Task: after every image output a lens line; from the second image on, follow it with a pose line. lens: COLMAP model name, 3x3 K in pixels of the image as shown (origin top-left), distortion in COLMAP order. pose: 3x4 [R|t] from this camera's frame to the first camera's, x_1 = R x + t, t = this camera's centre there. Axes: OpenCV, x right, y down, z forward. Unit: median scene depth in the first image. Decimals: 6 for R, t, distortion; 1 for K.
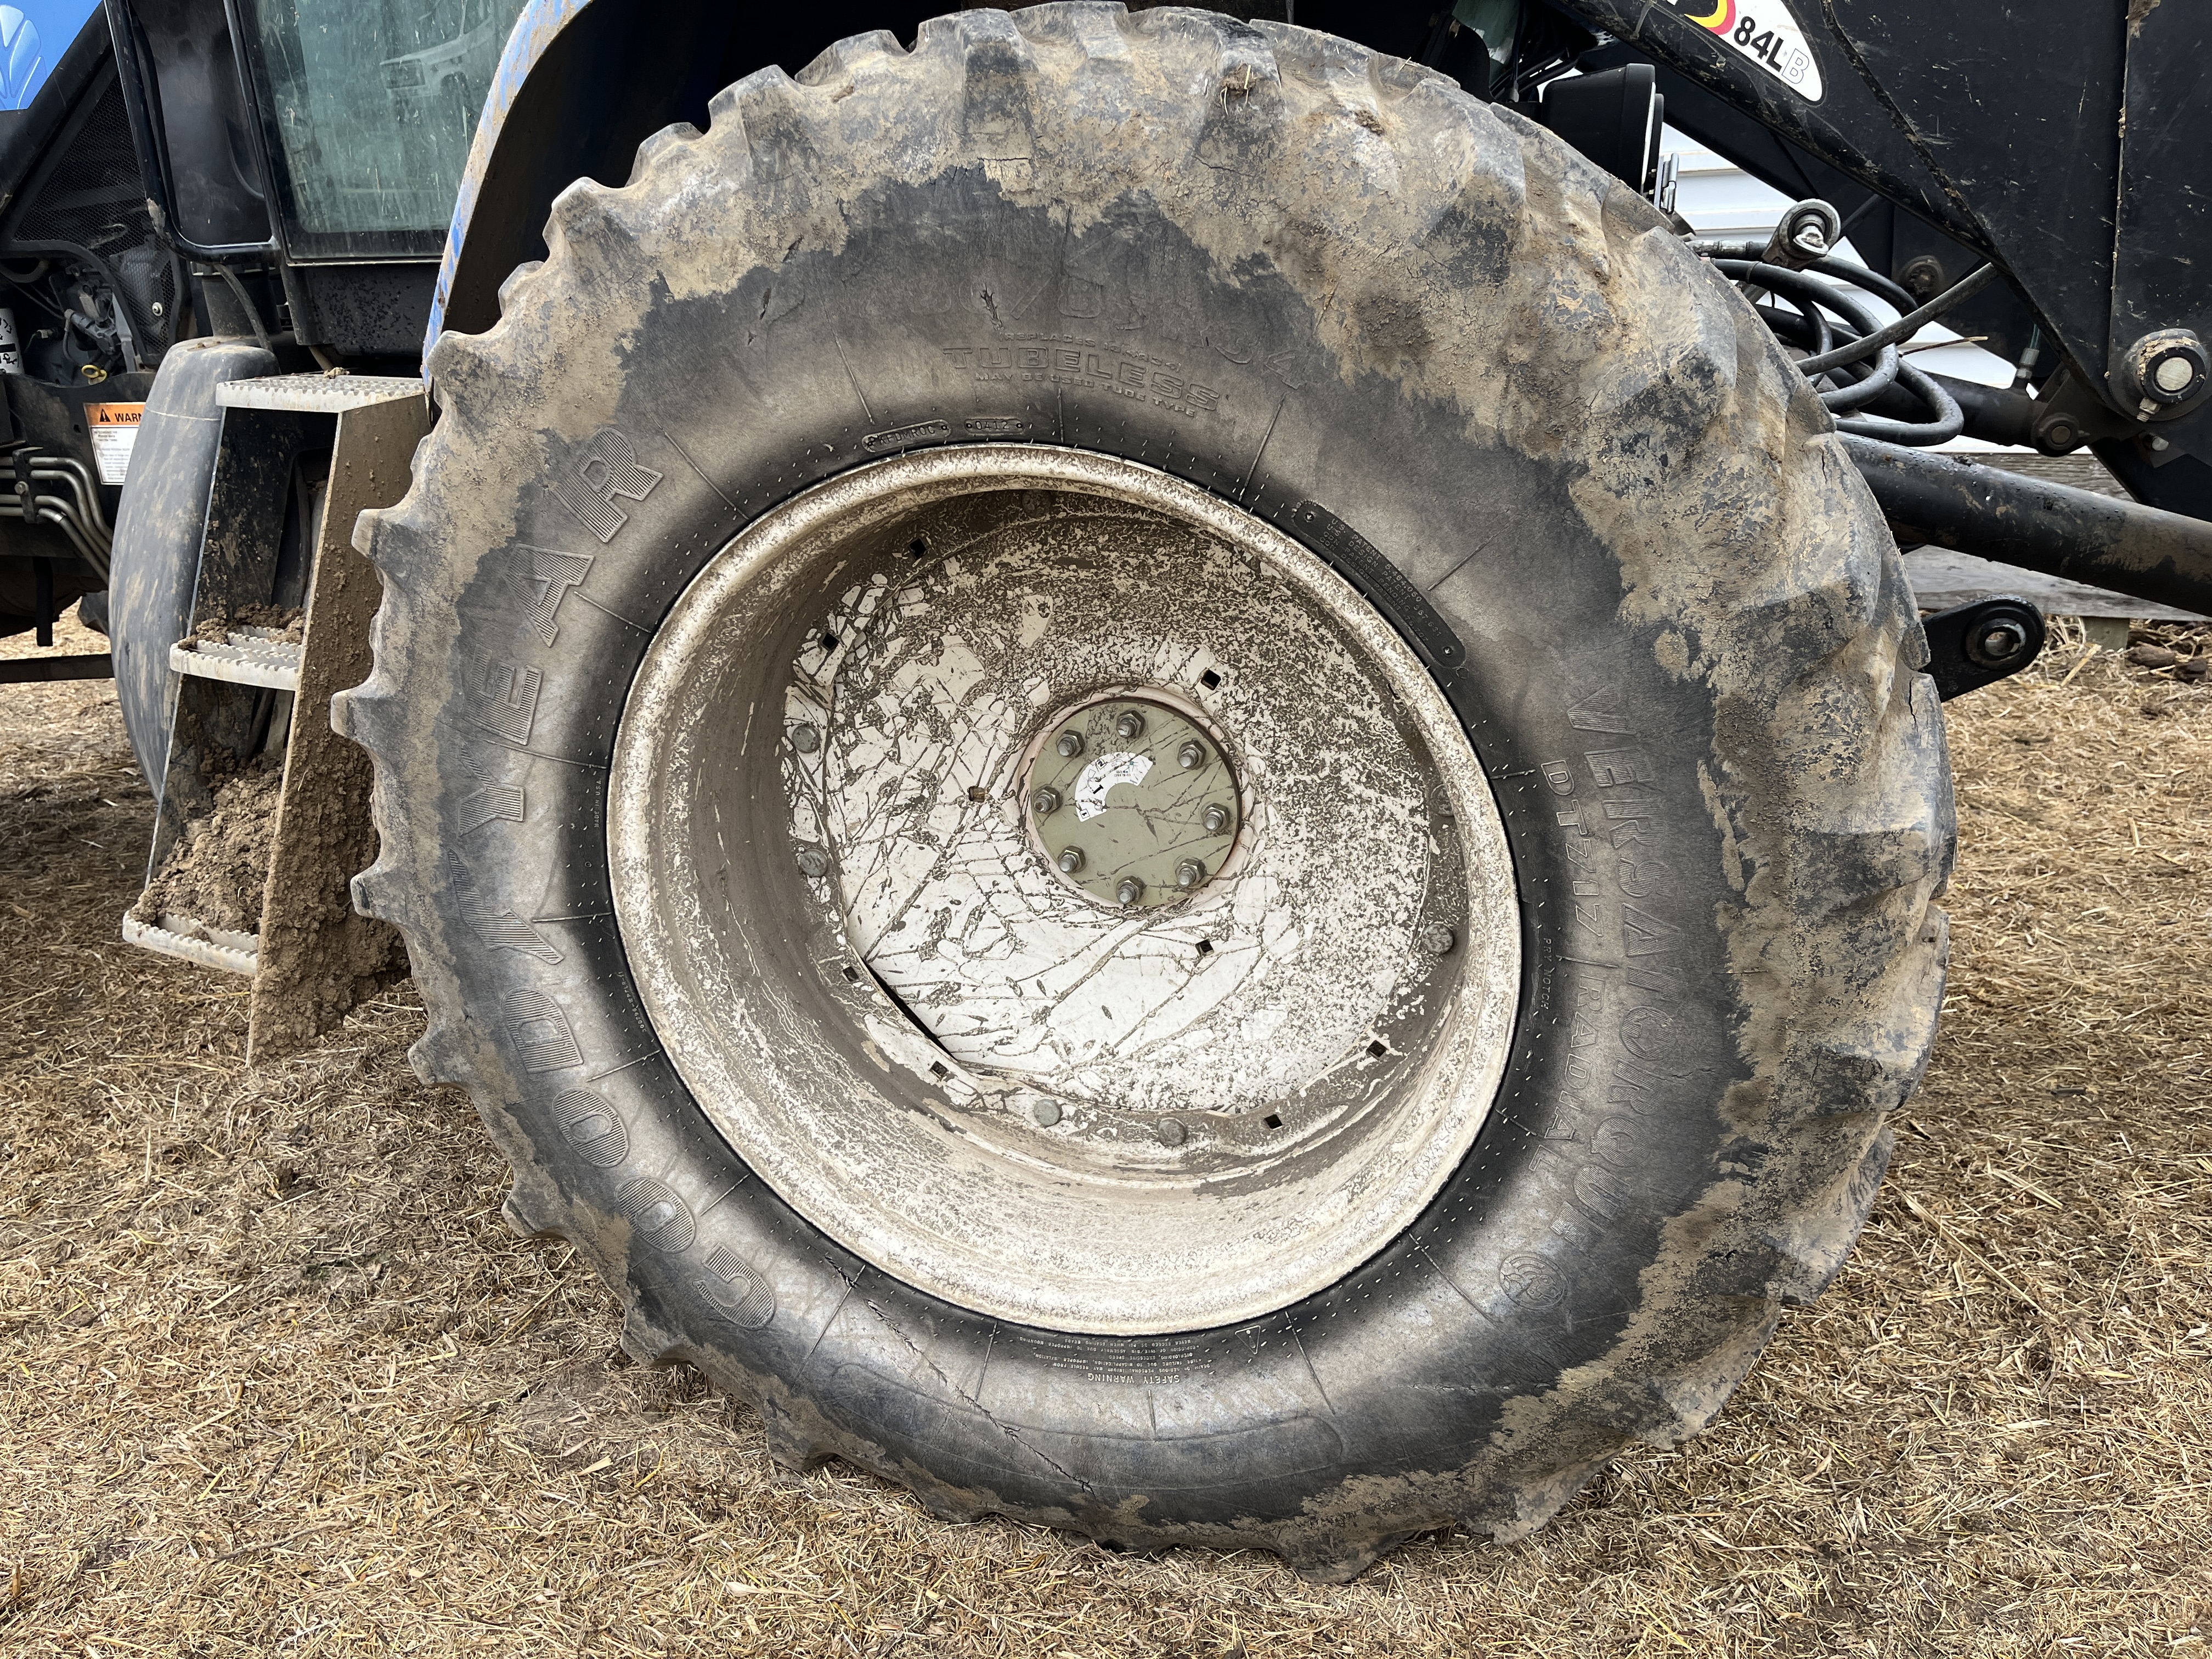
lens RADIAL K [[1677.7, 0, 1056.3], [0, 1677.7, 819.4], [0, 0, 1]] dist [0.111711, -0.141604]
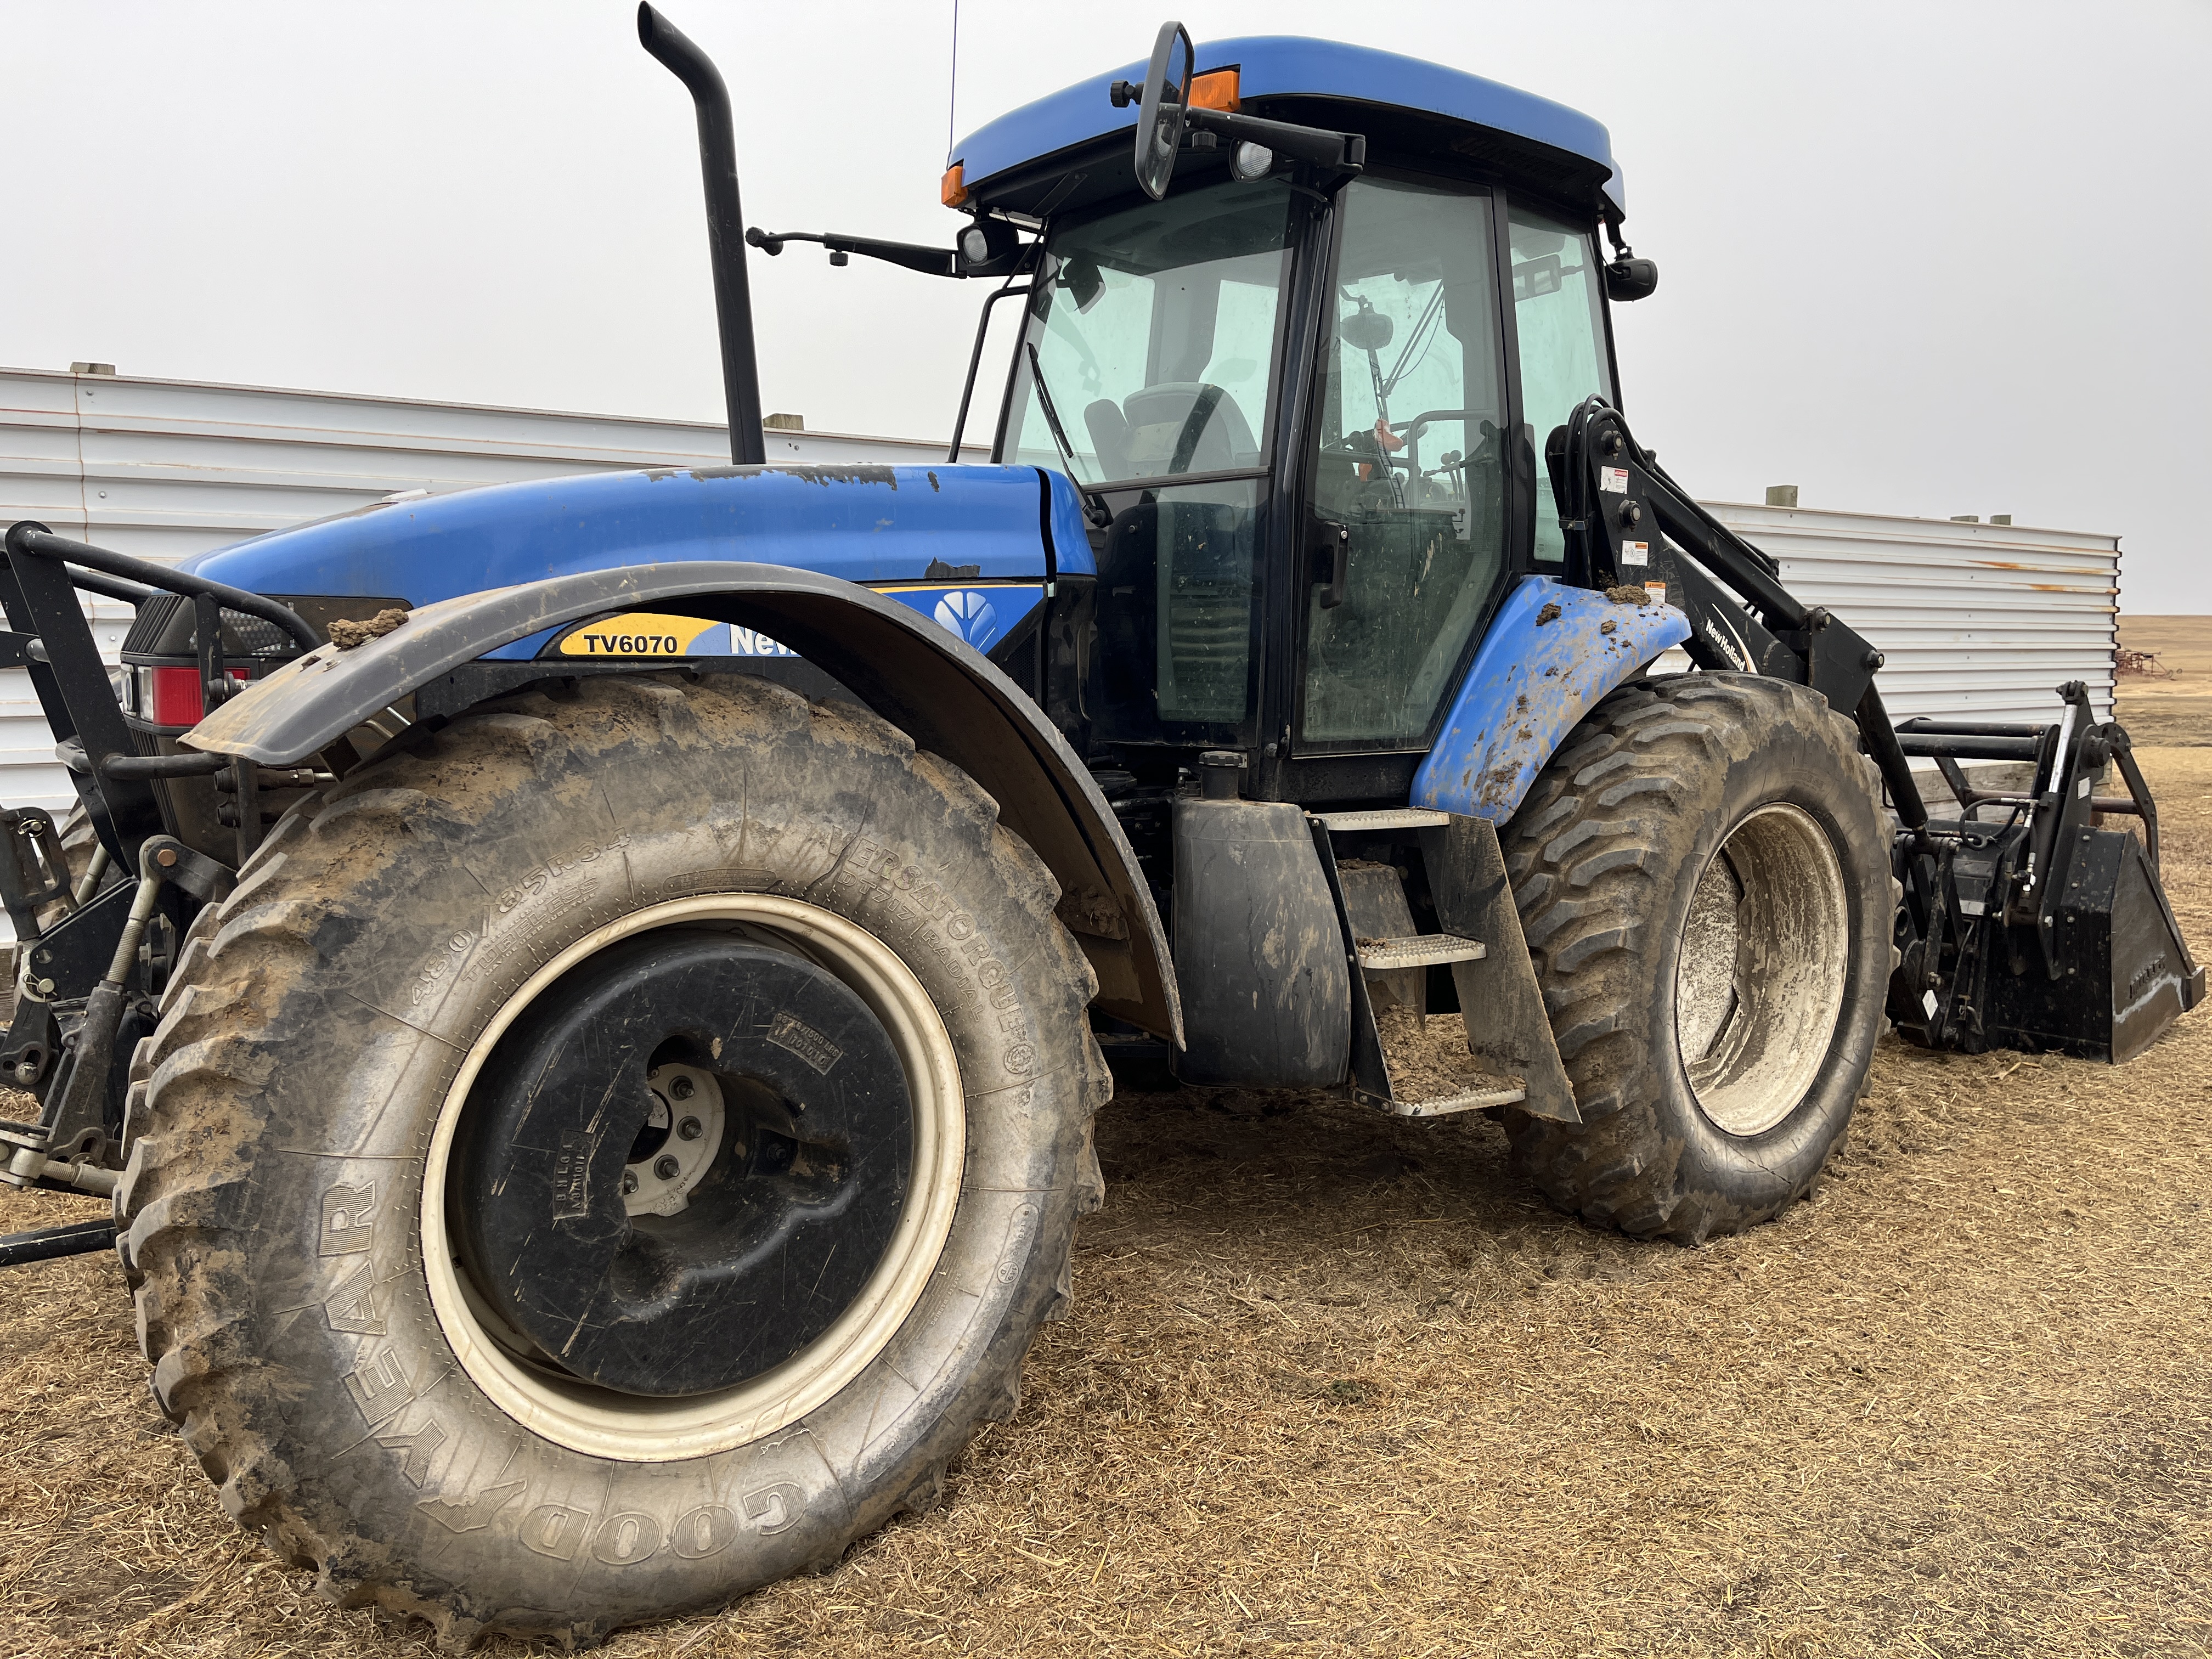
lens RADIAL K [[1677.7, 0, 1056.3], [0, 1677.7, 819.4], [0, 0, 1]] dist [0.111711, -0.141604]
pose [[0.530787, -0.053600, 0.845809, -2.824424], [0.277912, 0.953823, -0.113959, -0.168547], [-0.800644, 0.295548, 0.521173, 0.357526]]
